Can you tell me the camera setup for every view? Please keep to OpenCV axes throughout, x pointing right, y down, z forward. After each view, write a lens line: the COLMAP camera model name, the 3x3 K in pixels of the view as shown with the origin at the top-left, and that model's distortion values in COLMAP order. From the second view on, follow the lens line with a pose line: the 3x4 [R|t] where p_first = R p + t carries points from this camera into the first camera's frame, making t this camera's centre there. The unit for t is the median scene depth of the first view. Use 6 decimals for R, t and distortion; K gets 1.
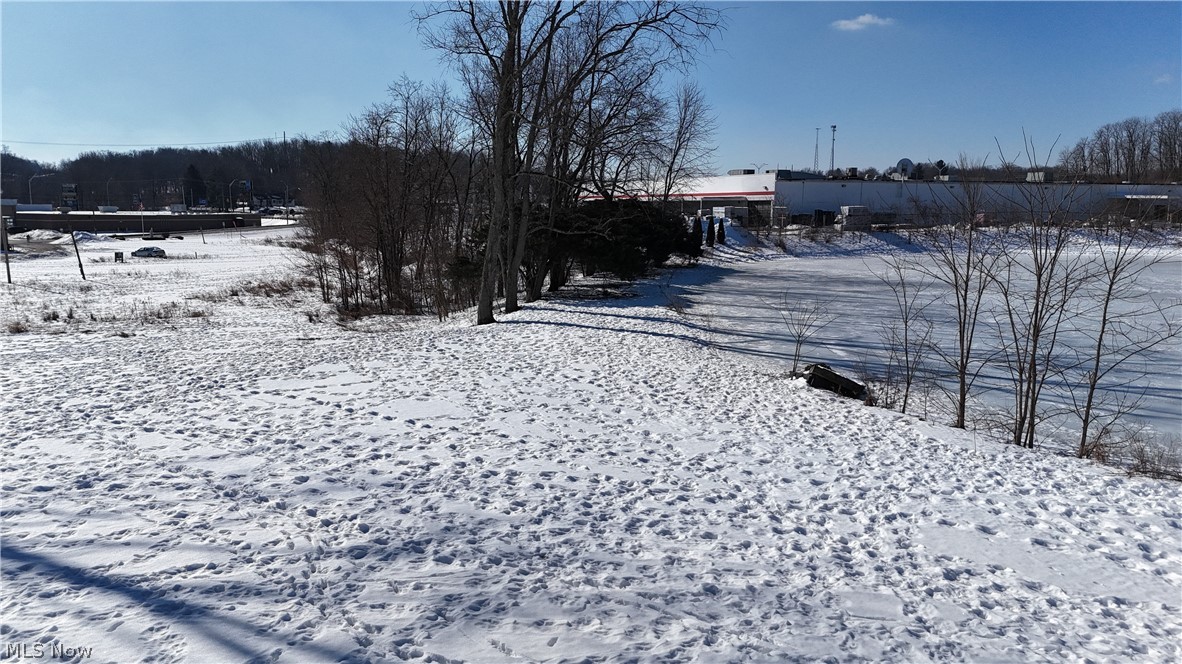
lens RADIAL K [[863.5, 0, 595.7], [0, 863.5, 330.8], [0, 0, 1]] dist [0.090990, -0.085316]
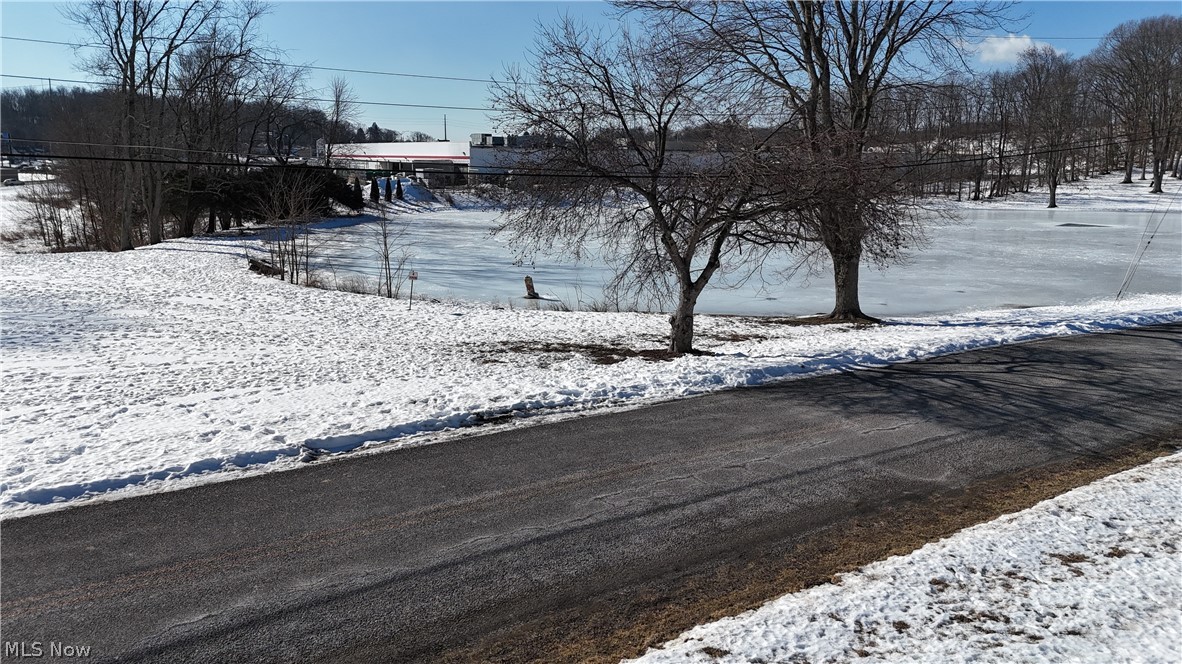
lens RADIAL K [[863.5, 0, 592.8], [0, 863.5, 327.1], [0, 0, 1]] dist [0.090990, -0.085316]
pose [[0.981411, -0.032845, 0.189086, 0.189034], [0.023913, 0.998496, 0.049326, 0.033941], [-0.190422, -0.043887, 0.980721, -0.346165]]
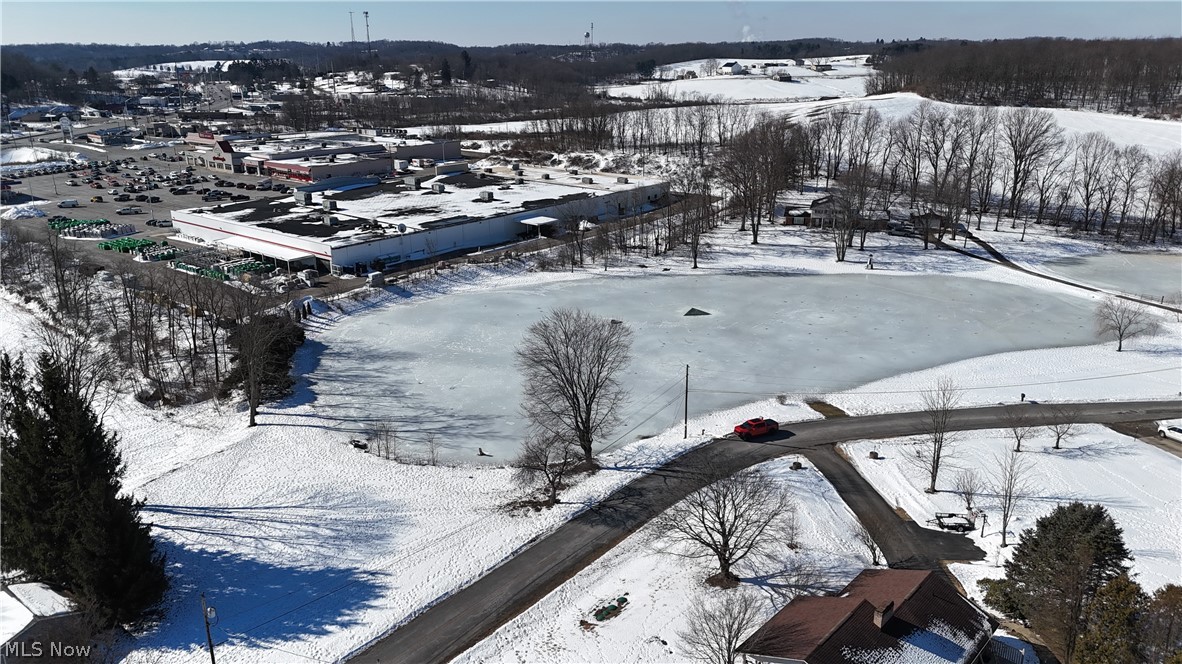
lens RADIAL K [[863.5, 0, 593.8], [0, 863.5, 336.2], [0, 0, 1]] dist [0.090990, -0.085316]
pose [[0.880227, -0.156411, 0.448037, -0.203328], [0.074821, 0.978055, 0.194448, -0.423924], [-0.468618, -0.137636, 0.872613, -1.163107]]
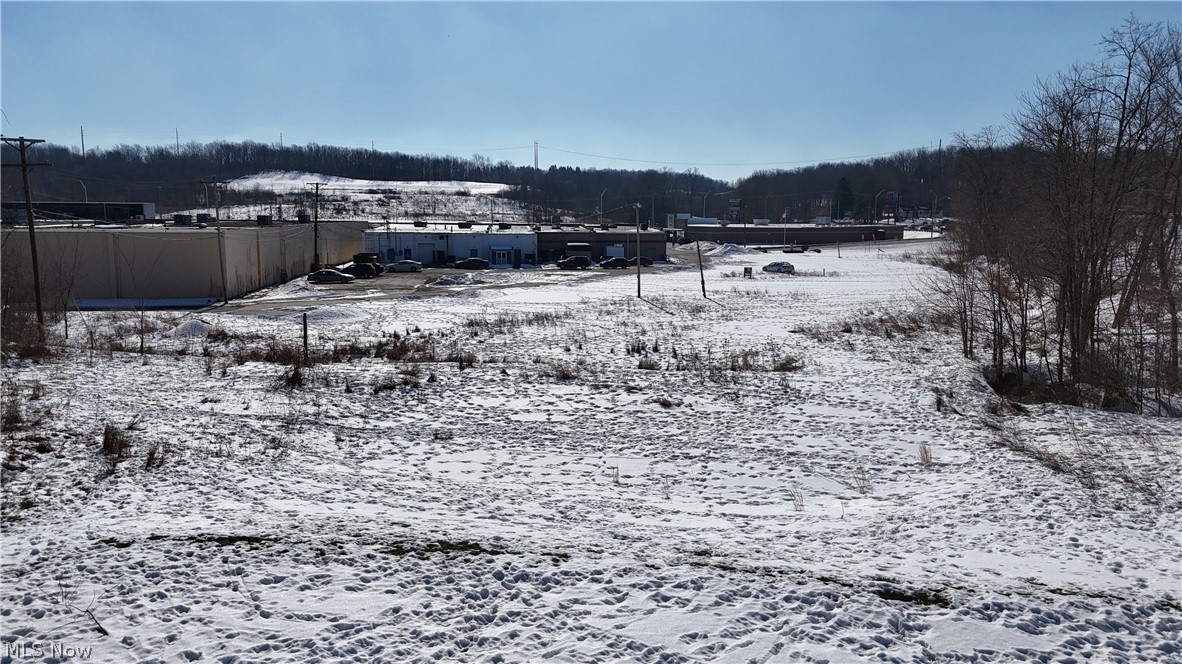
lens RADIAL K [[863.5, 0, 589.2], [0, 863.5, 335.3], [0, 0, 1]] dist [0.090990, -0.085316]
pose [[0.758257, 0.088347, -0.645942, -0.079758], [-0.093279, 0.995284, 0.026629, -0.035159], [0.645248, 0.040061, 0.762922, 0.243987]]
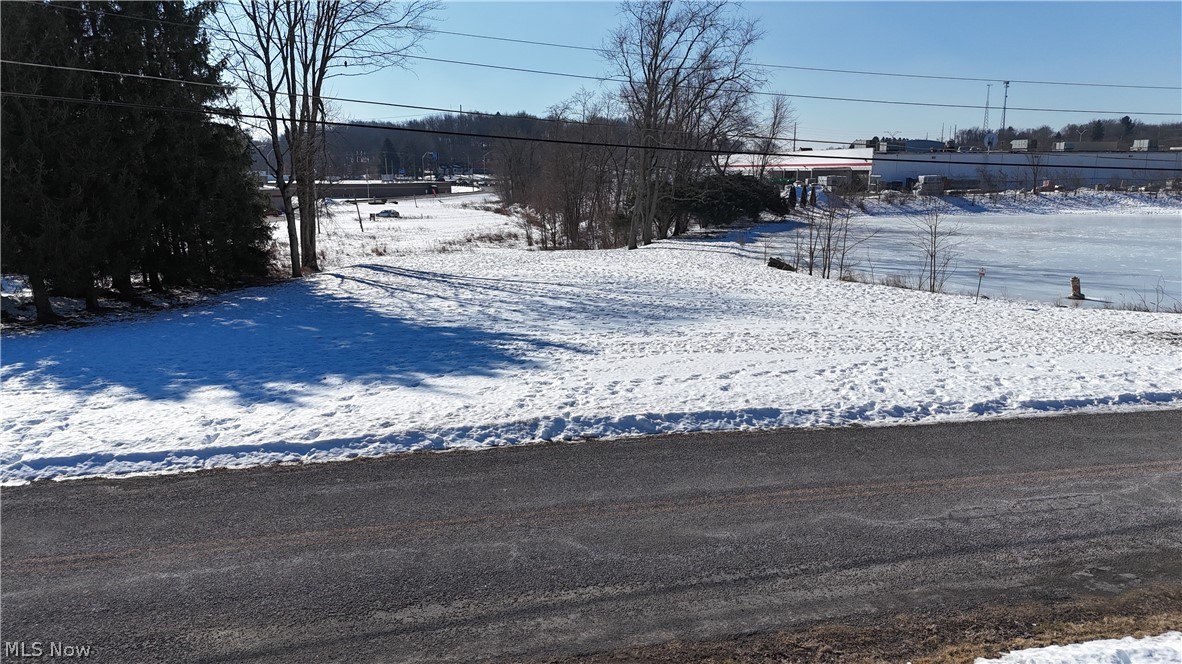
lens RADIAL K [[863.5, 0, 594.2], [0, 863.5, 330.3], [0, 0, 1]] dist [0.090990, -0.085316]
pose [[0.984045, 0.024898, -0.176166, 0.058837], [-0.017740, 0.998956, 0.042088, 0.042878], [0.177030, -0.038291, 0.983460, -0.405667]]
